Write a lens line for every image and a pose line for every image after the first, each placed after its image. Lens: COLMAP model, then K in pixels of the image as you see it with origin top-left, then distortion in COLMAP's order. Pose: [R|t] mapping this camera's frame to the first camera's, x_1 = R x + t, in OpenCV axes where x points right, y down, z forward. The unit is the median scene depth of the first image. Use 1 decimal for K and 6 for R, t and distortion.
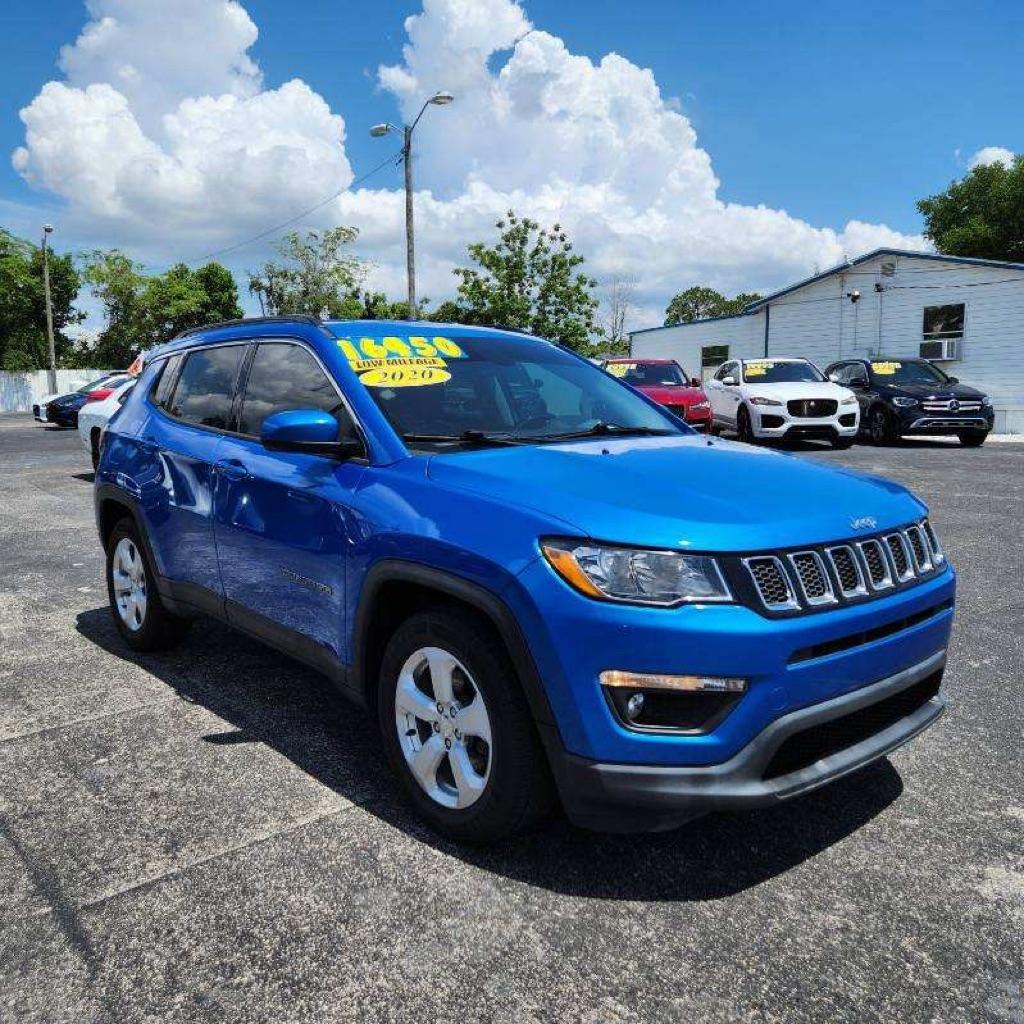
lens RADIAL K [[973.5, 0, 504.9], [0, 973.5, 503.8], [0, 0, 1]] dist [0.026048, 0.000000]
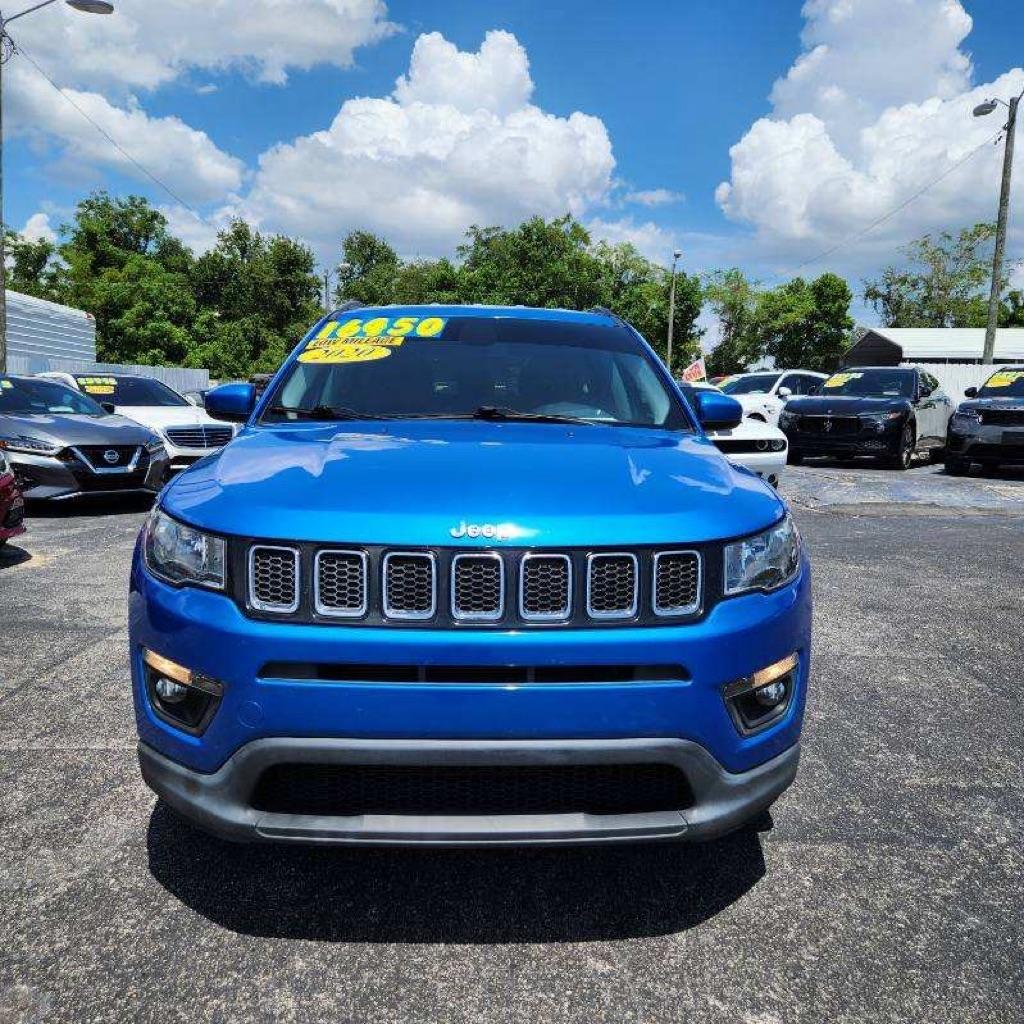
lens RADIAL K [[973.5, 0, 510.8], [0, 973.5, 505.5], [0, 0, 1]] dist [0.026048, 0.000000]
pose [[0.754690, 0.087347, -0.650241, 0.115636], [-0.097958, 0.994990, 0.019964, -0.002816], [0.648727, 0.048630, 0.759466, 0.056548]]
